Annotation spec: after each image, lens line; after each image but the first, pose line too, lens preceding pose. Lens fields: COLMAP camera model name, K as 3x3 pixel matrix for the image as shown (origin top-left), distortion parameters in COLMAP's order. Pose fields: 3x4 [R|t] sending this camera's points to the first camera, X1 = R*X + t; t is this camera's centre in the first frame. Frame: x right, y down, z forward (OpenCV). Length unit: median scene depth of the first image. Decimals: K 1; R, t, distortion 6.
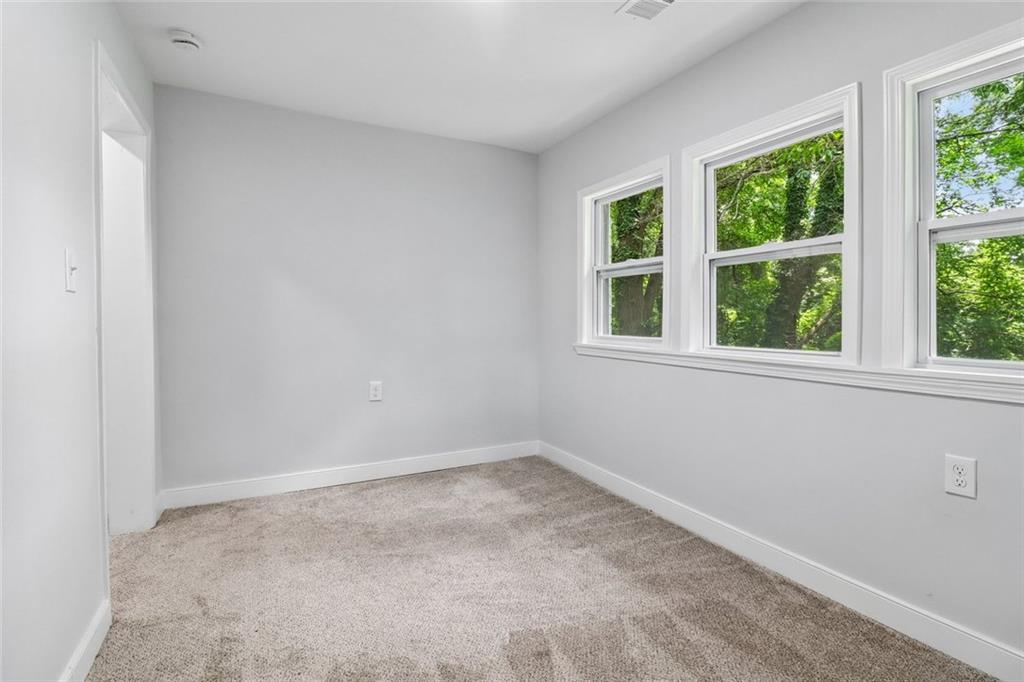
lens RADIAL K [[488.4, 0, 527.6], [0, 488.4, 314.3], [0, 0, 1]] dist [0.000653, -0.012627]
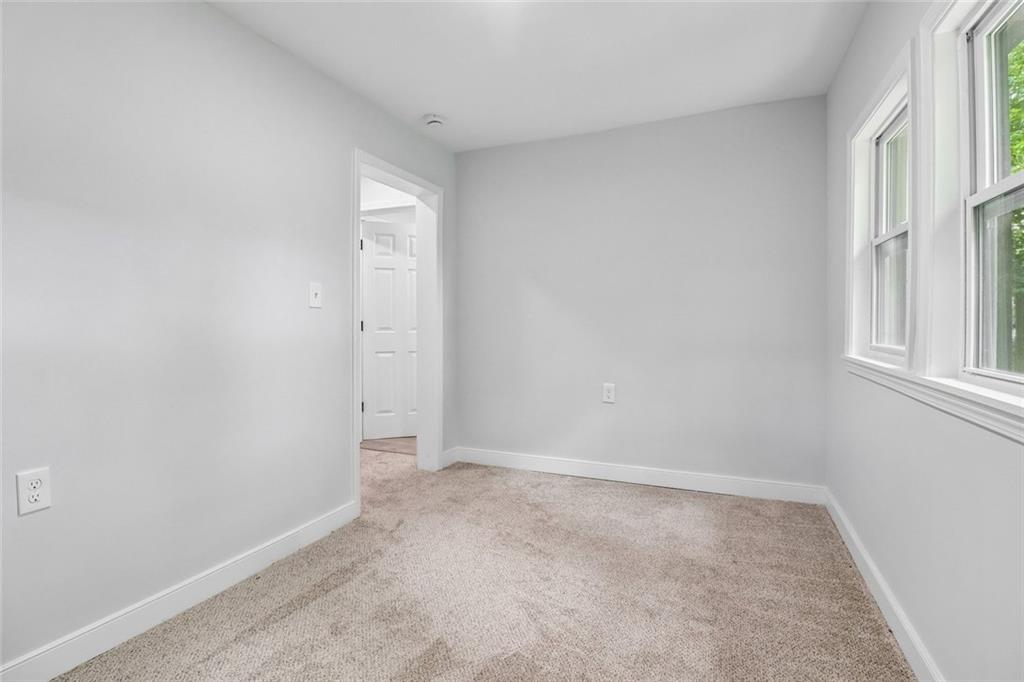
lens RADIAL K [[488.4, 0, 494.1], [0, 488.4, 318.7], [0, 0, 1]] dist [0.000653, -0.012627]
pose [[0.621127, -0.009514, -0.783653, 0.399867], [0.014948, 0.999888, -0.000291, -0.000106], [0.783568, -0.011533, 0.621199, 0.220654]]
